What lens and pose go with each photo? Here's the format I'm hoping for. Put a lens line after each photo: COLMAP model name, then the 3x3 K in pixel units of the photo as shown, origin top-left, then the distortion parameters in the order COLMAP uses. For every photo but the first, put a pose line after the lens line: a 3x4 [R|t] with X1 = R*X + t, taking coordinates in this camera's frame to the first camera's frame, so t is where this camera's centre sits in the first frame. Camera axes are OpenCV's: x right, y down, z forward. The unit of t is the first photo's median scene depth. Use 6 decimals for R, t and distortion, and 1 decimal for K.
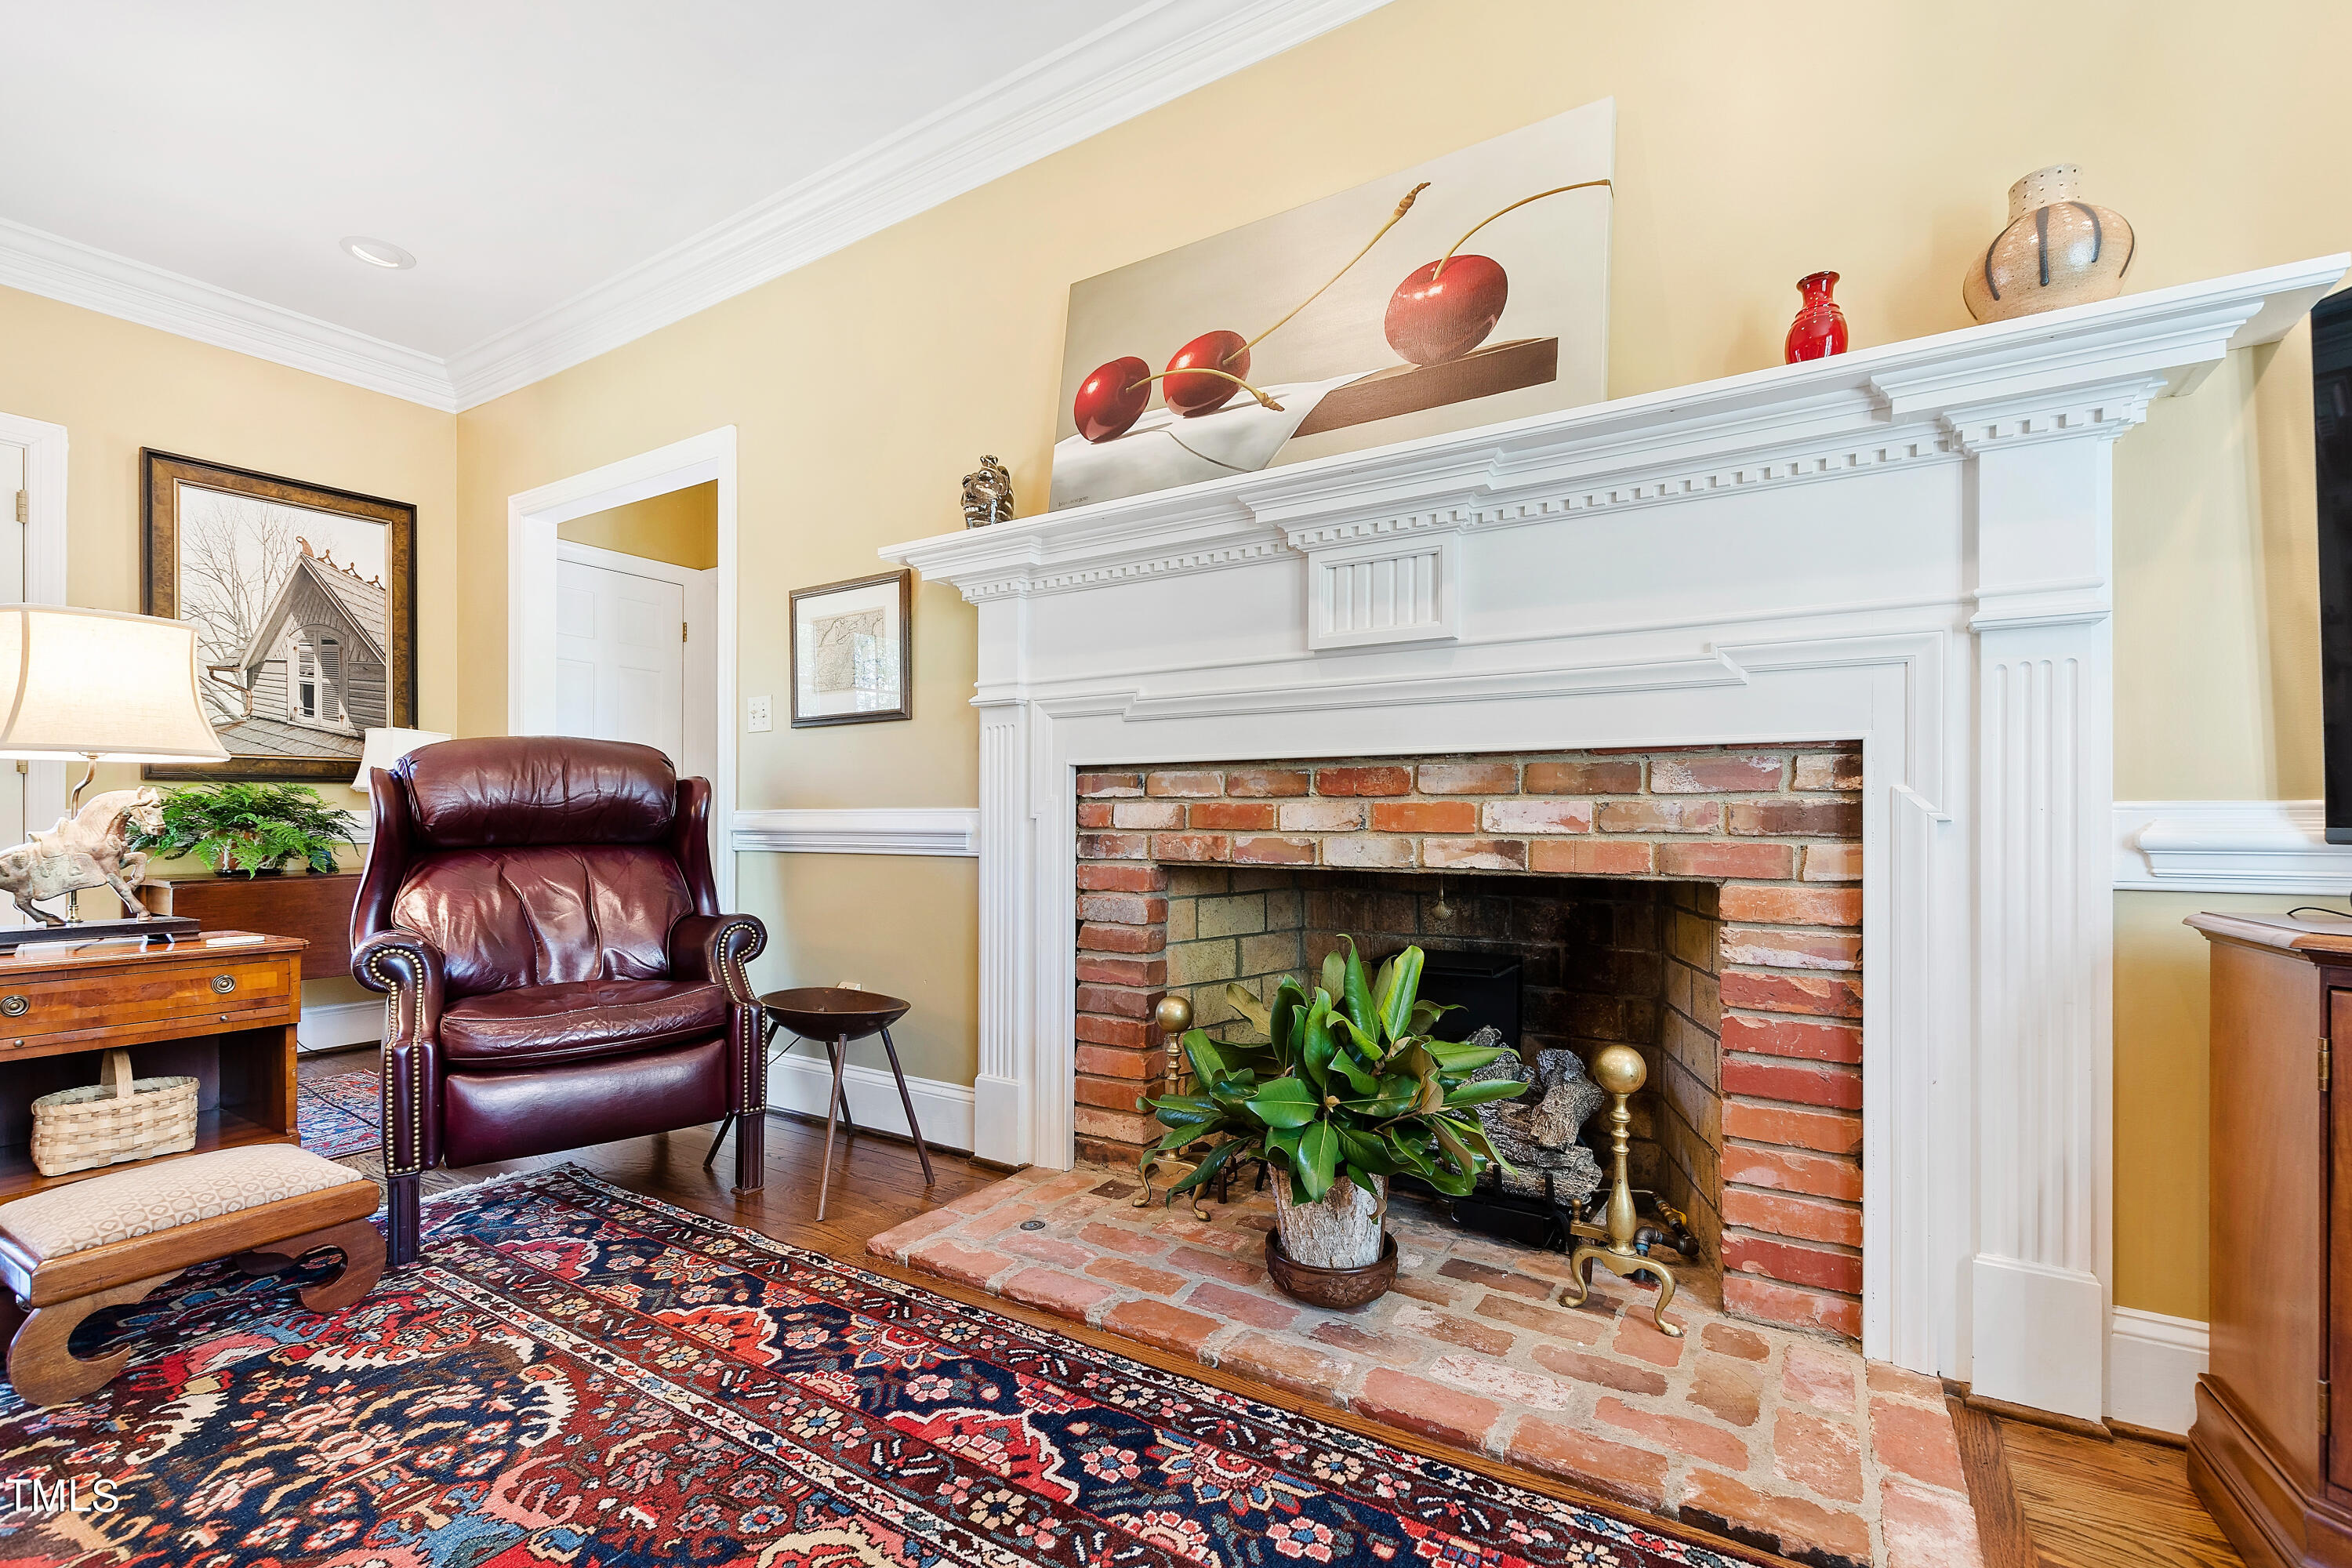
lens RADIAL K [[1030.6, 0, 1134.1], [0, 1030.6, 812.9], [0, 0, 1]] dist [0.000996, -0.000927]
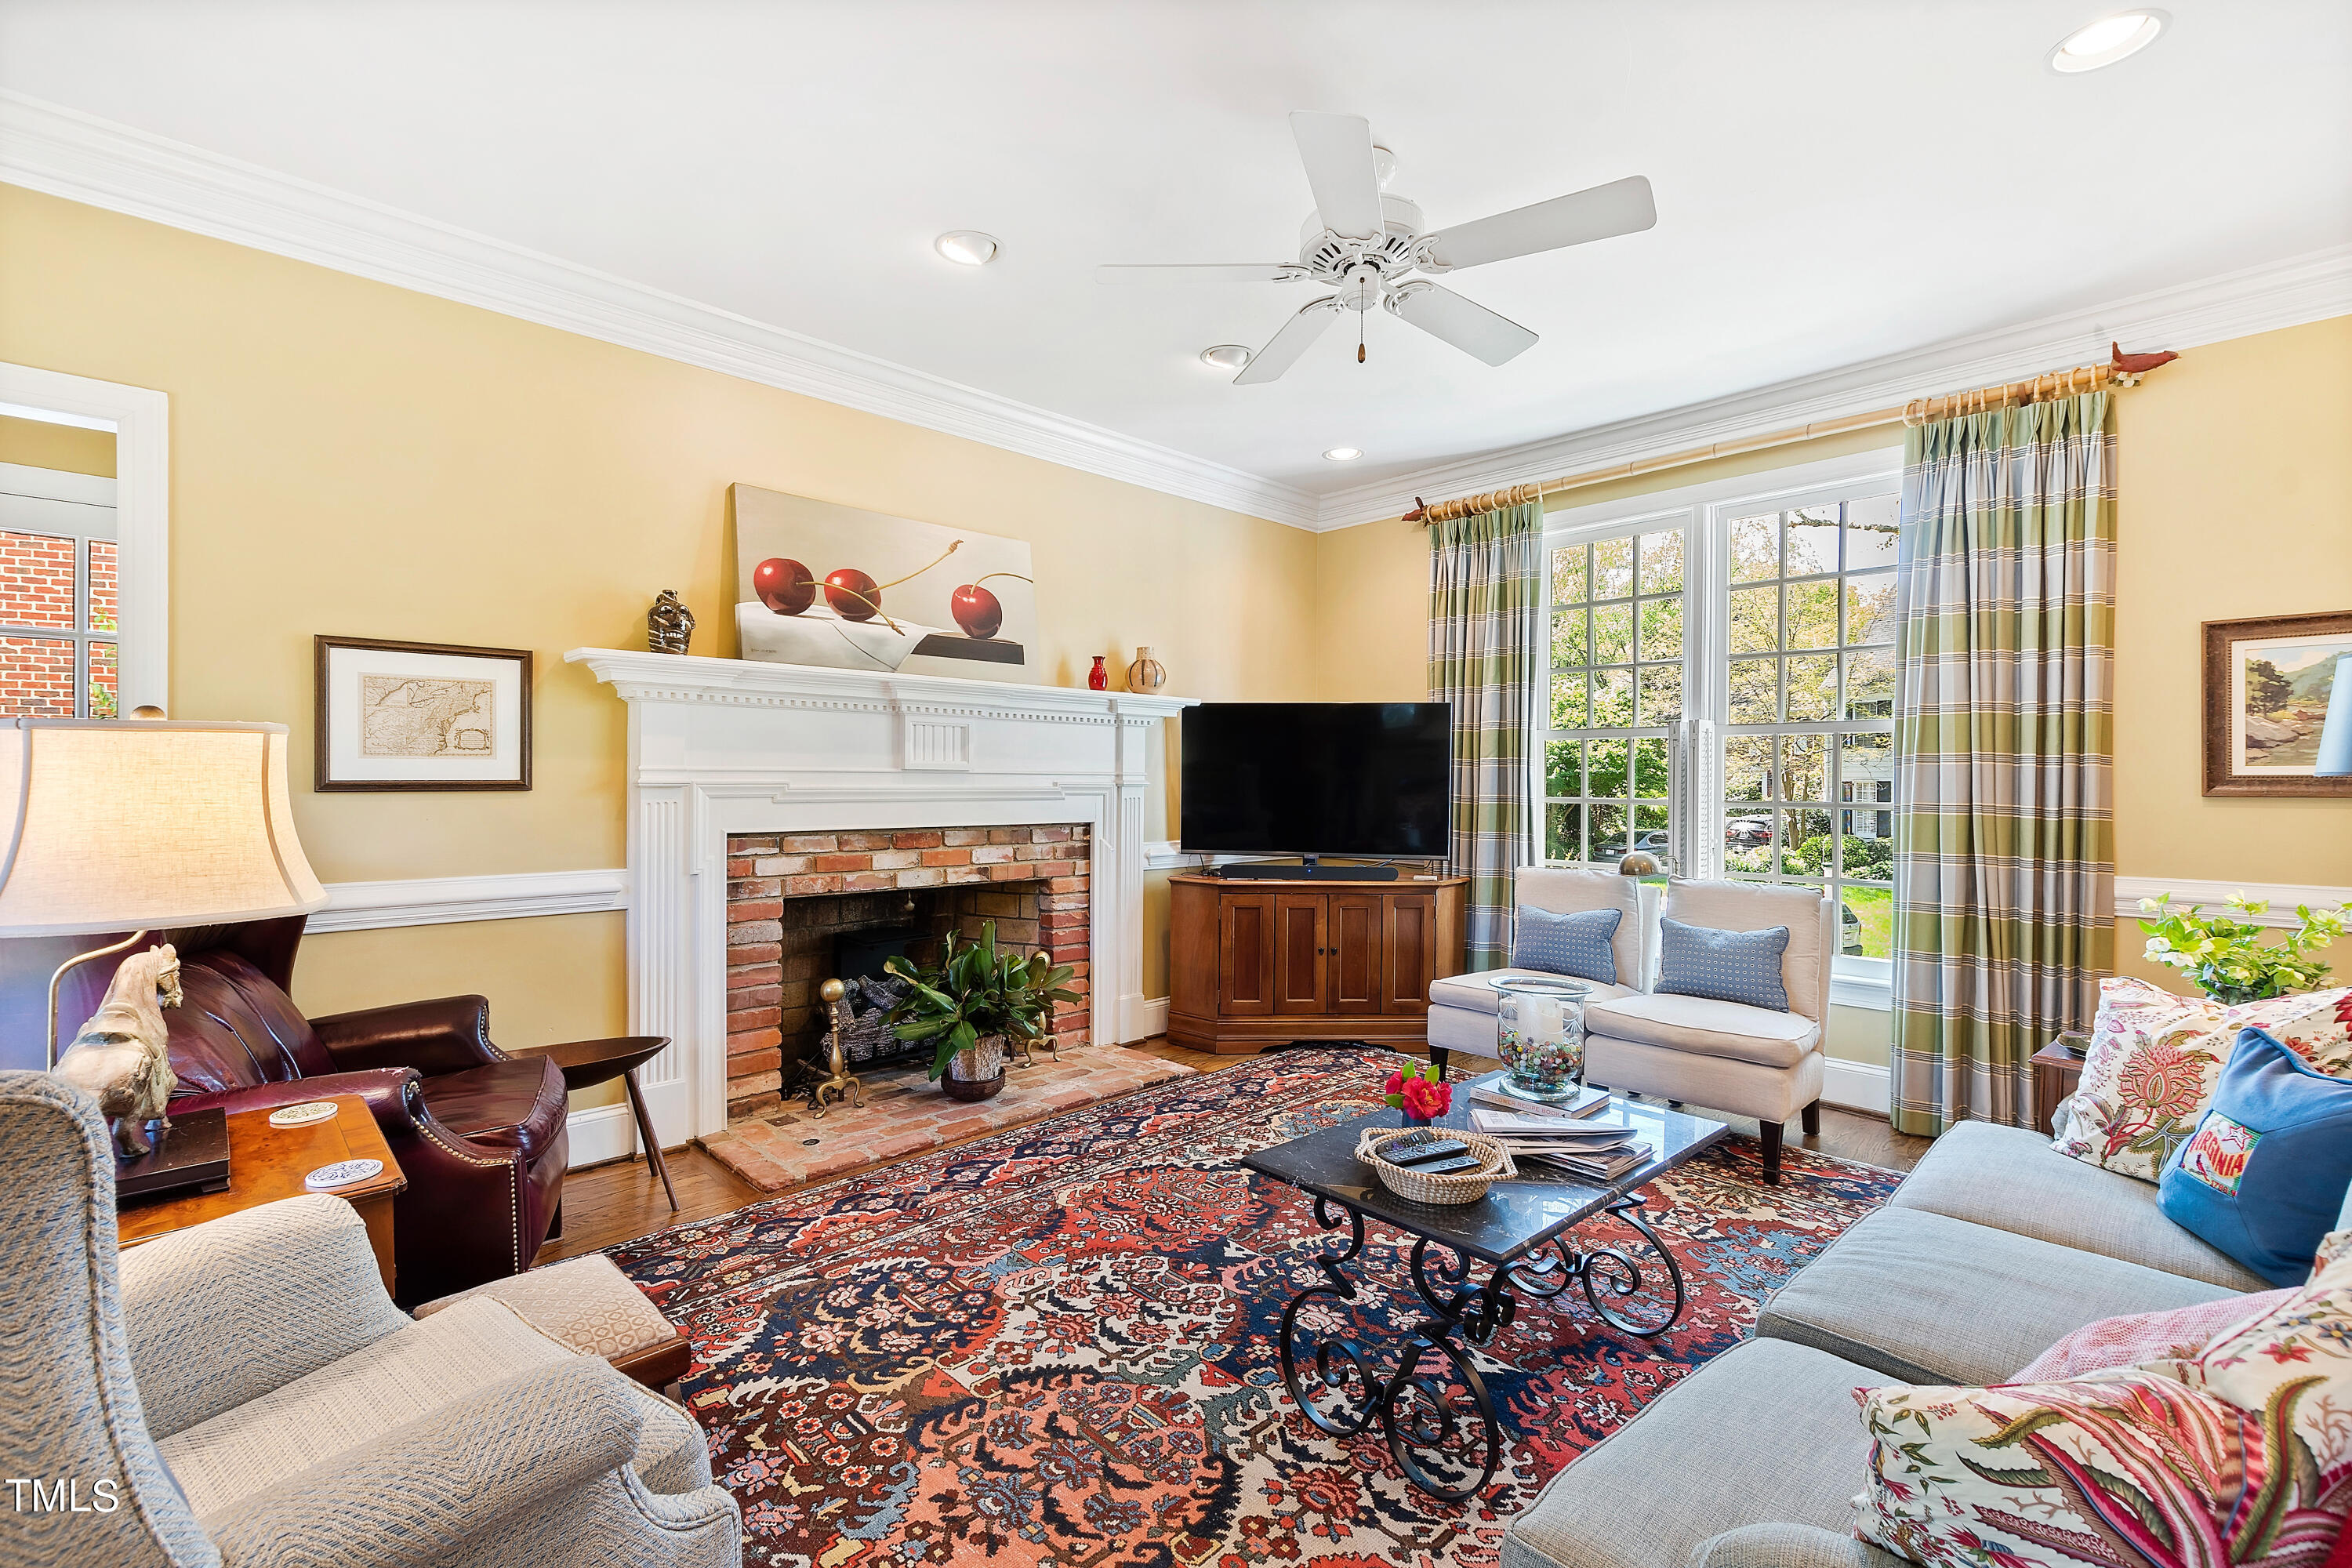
lens RADIAL K [[1030.6, 0, 1164.1], [0, 1030.6, 787.9], [0, 0, 1]] dist [0.000996, -0.000927]
pose [[0.230579, -0.004078, 0.973045, -1.692130], [-0.006458, 0.999963, 0.005721, -0.158678], [-0.973032, -0.007603, 0.230544, 0.165751]]
